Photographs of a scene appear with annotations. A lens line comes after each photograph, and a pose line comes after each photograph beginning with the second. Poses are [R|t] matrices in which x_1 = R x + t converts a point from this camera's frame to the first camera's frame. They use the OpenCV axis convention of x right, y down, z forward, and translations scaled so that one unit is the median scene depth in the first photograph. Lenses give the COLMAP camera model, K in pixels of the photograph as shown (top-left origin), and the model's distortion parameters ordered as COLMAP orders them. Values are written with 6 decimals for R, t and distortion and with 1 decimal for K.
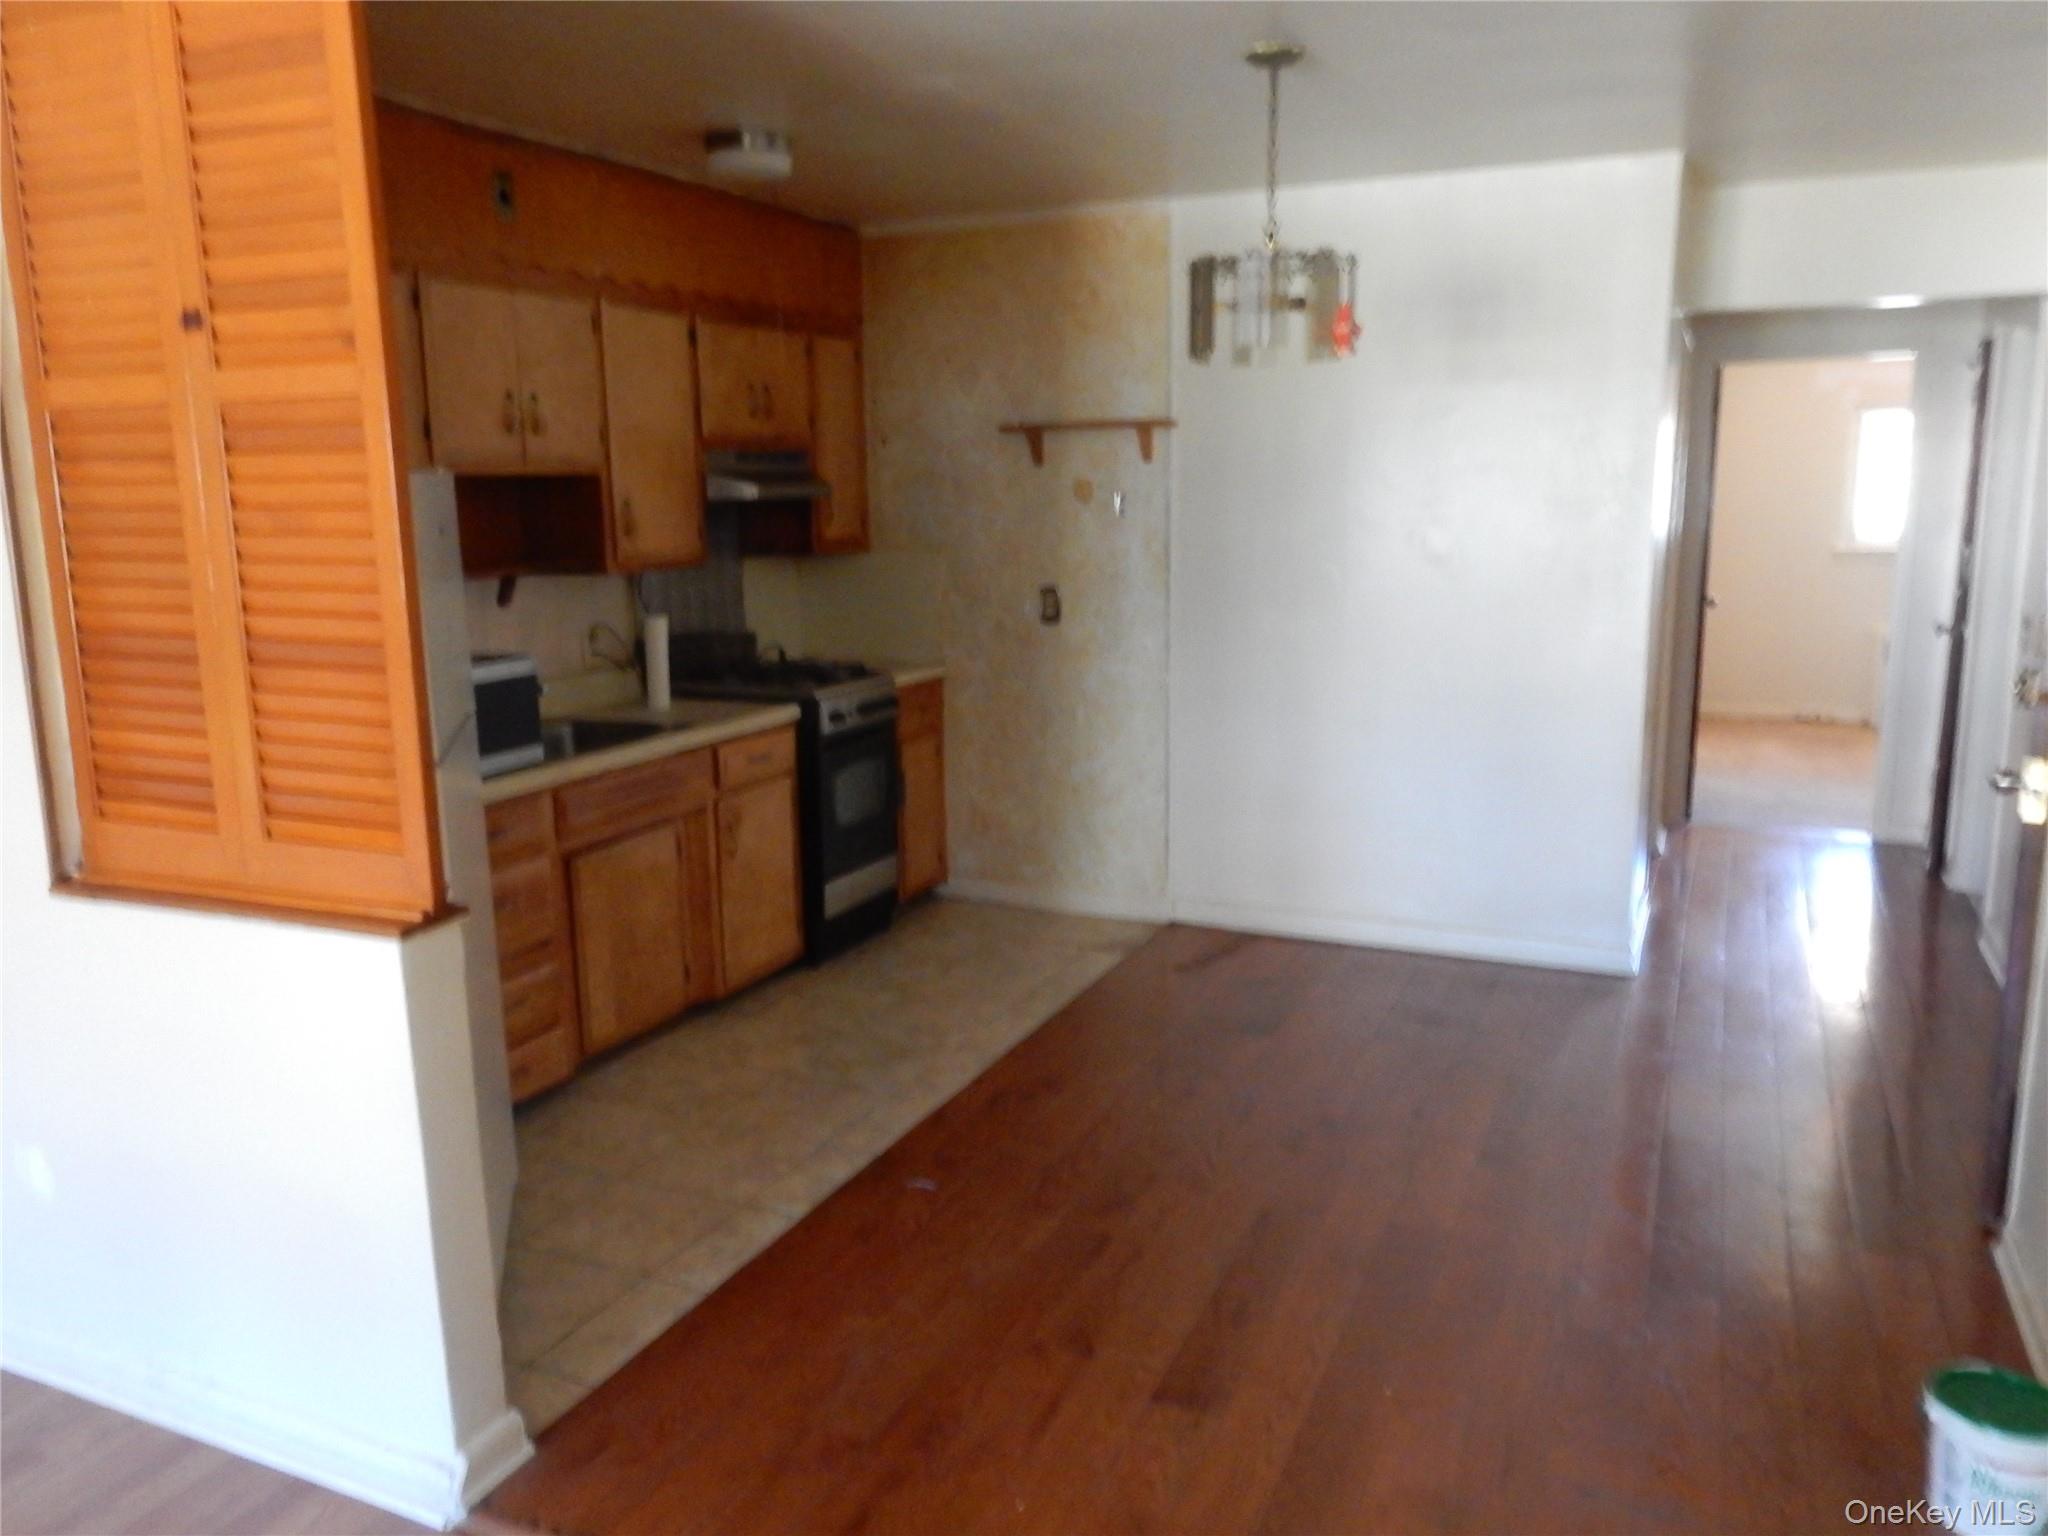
lens RADIAL K [[1494.5, 0, 1008.2], [0, 1494.5, 762.5], [0, 0, 1]] dist [-0.006925, -0.009363]
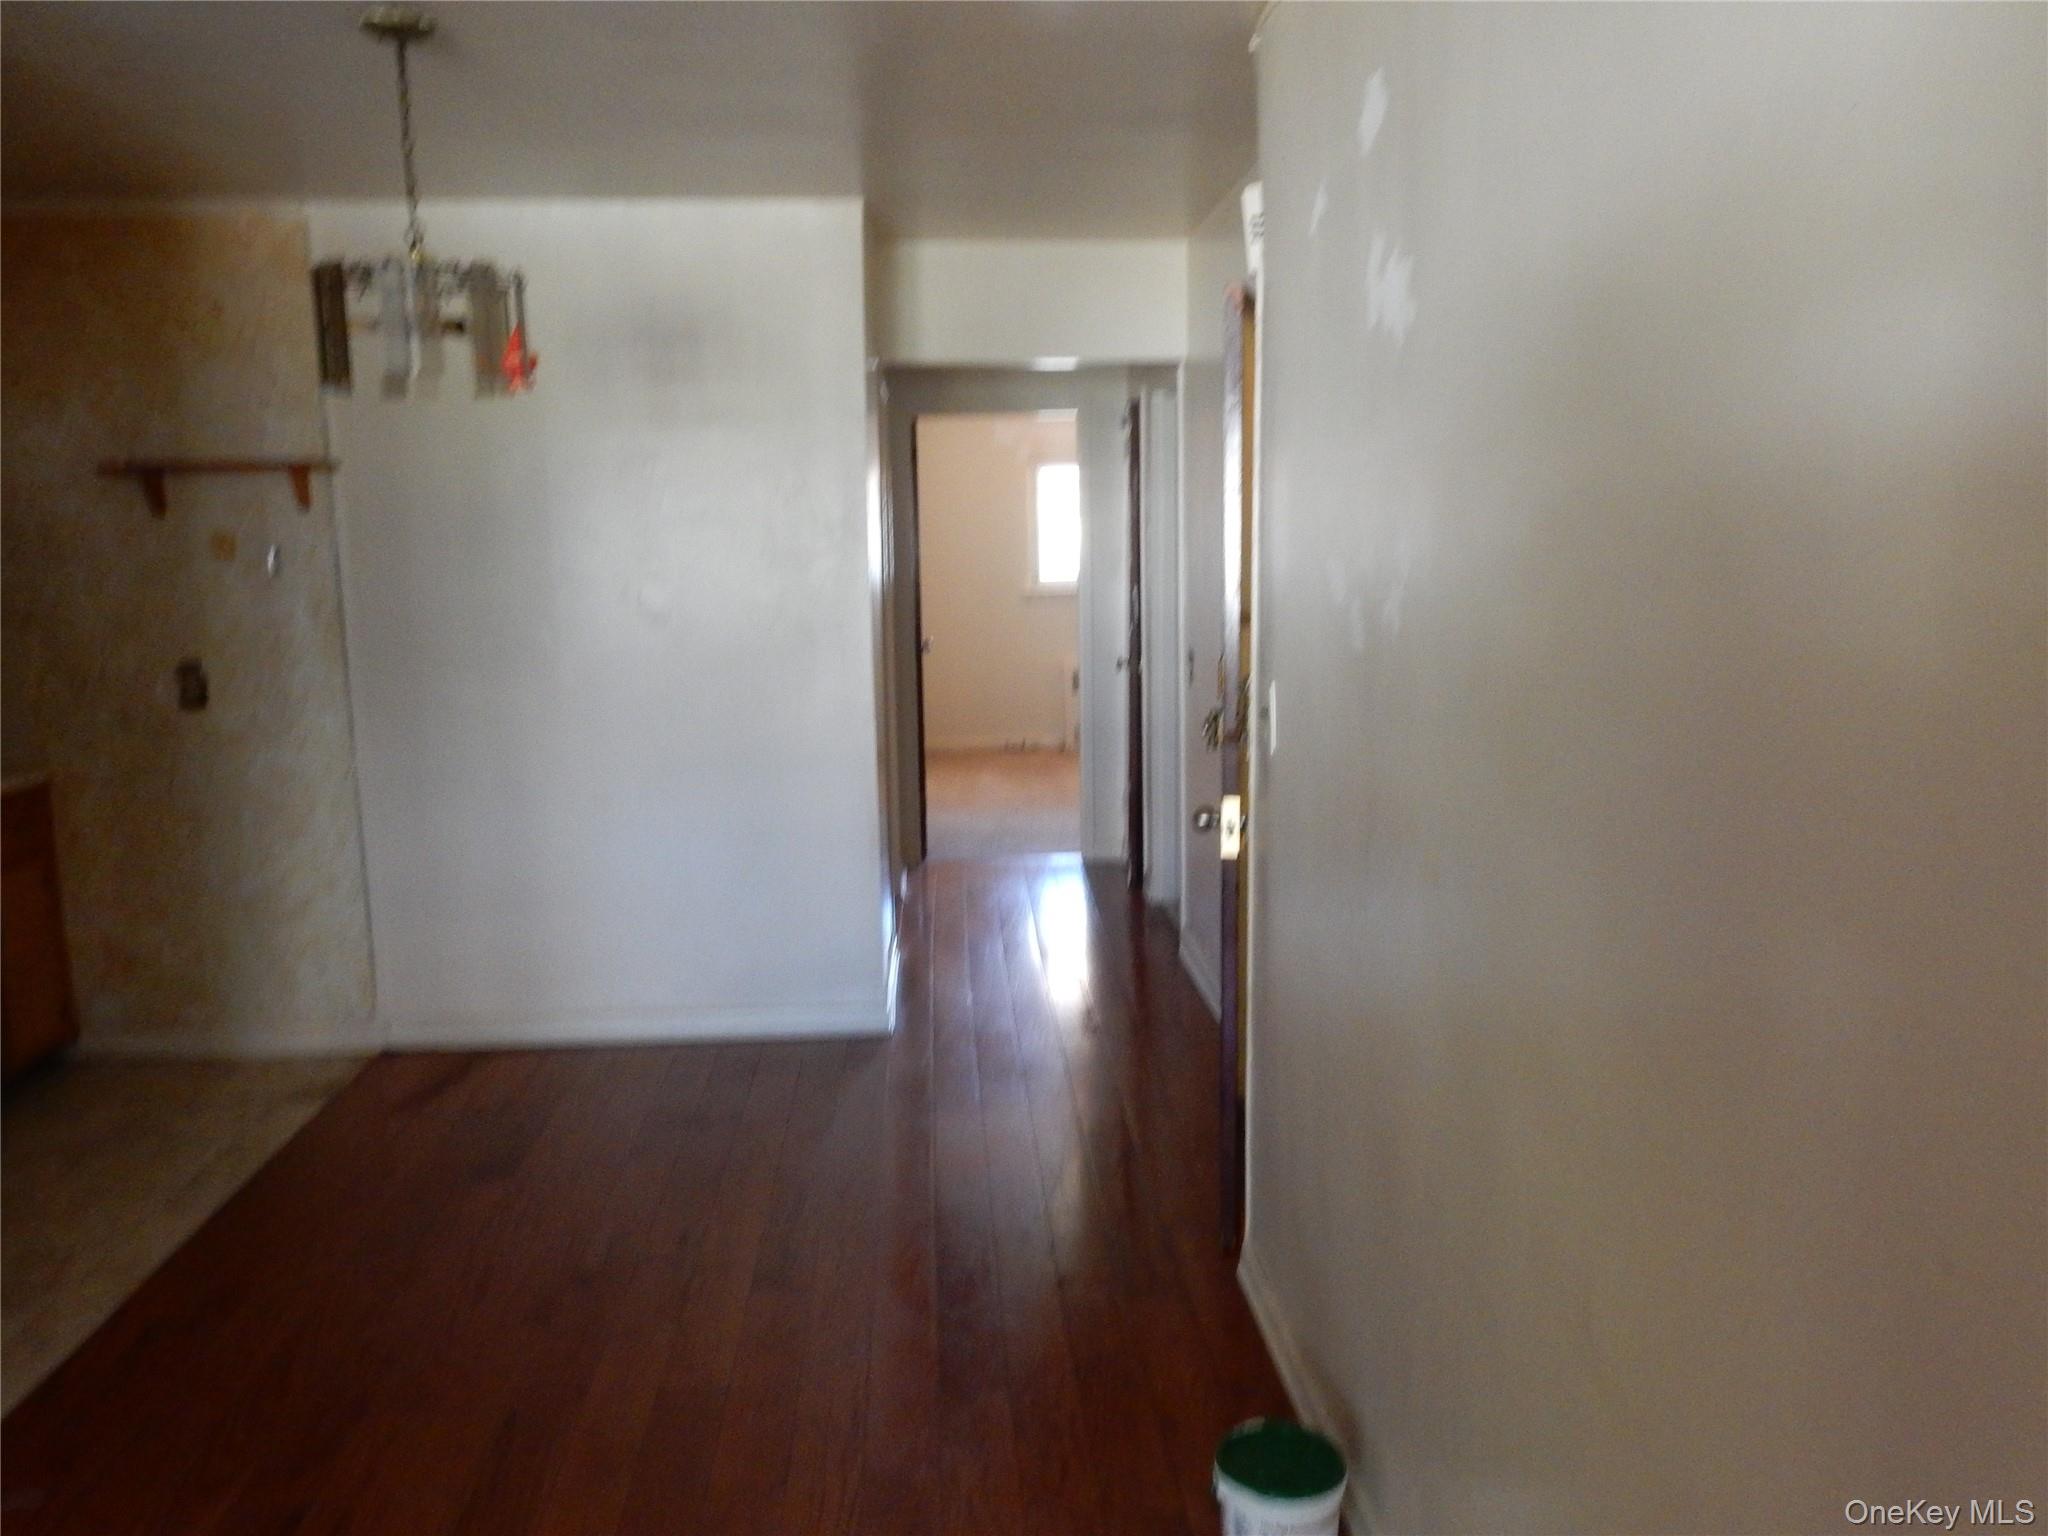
lens RADIAL K [[1494.5, 0, 1019.4], [0, 1494.5, 764.4], [0, 0, 1]] dist [-0.006925, -0.009363]
pose [[0.875453, -0.077649, 0.477025, 0.036540], [0.091343, 0.995804, -0.005542, -0.019181], [-0.474593, 0.048425, 0.878872, 0.084471]]
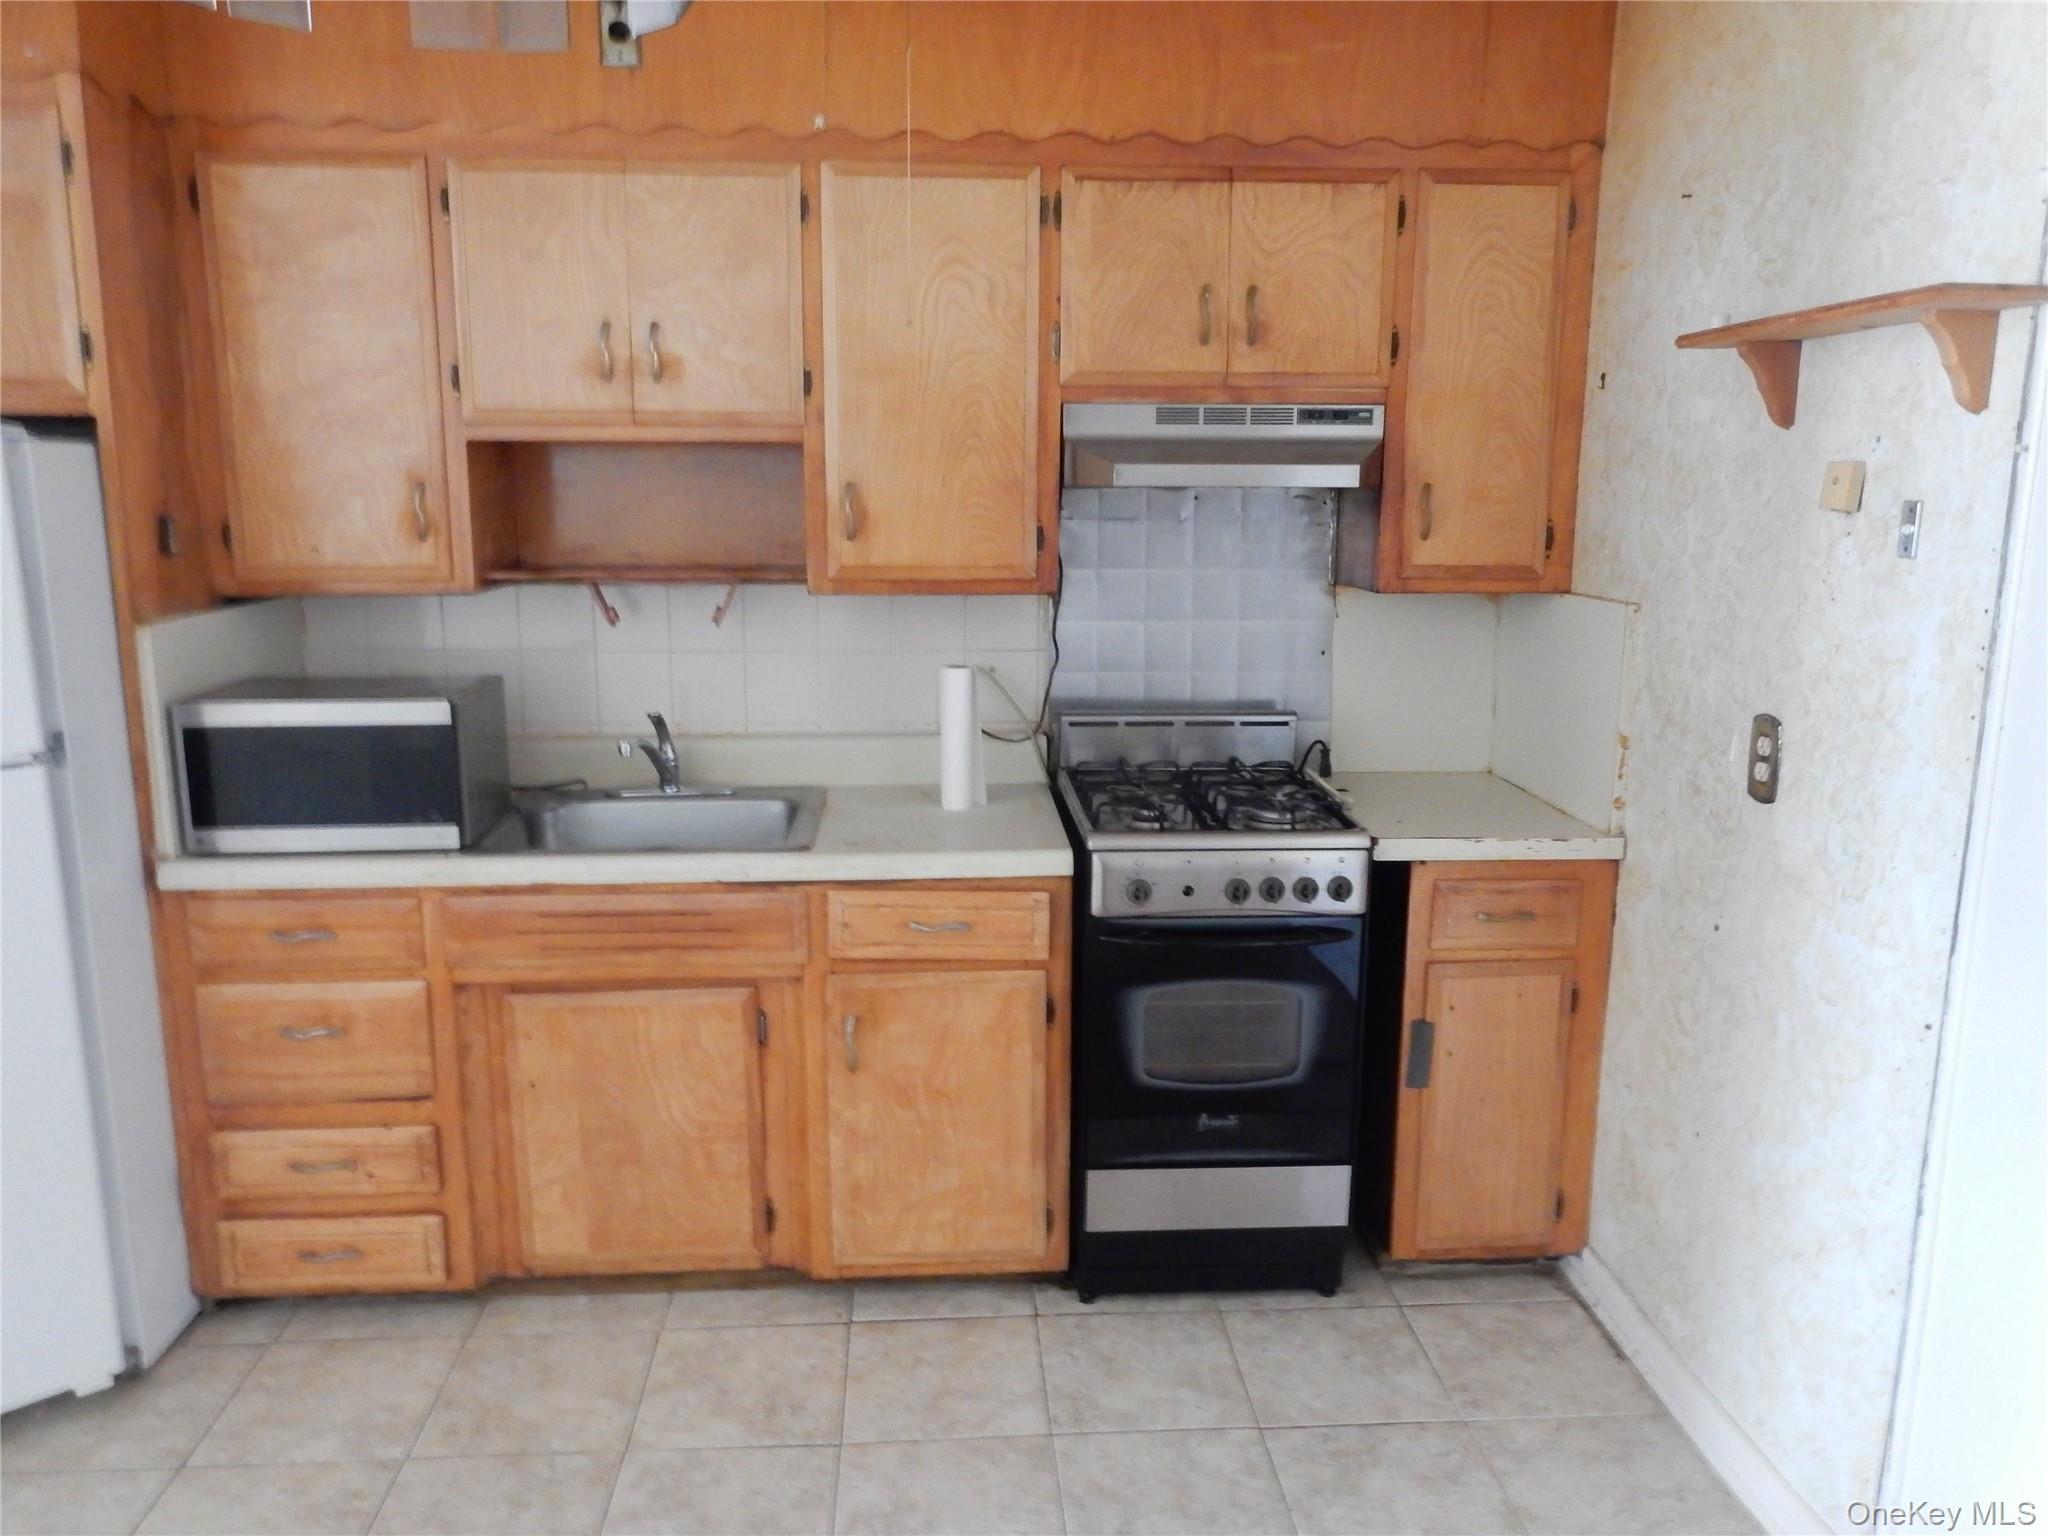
lens RADIAL K [[1494.5, 0, 1026.0], [0, 1494.5, 775.9], [0, 0, 1]] dist [-0.006925, -0.009363]
pose [[0.487803, 0.186663, -0.852763, 0.327140], [-0.172082, 0.978265, 0.115699, -0.129239], [0.855825, 0.090307, 0.509322, 0.694765]]
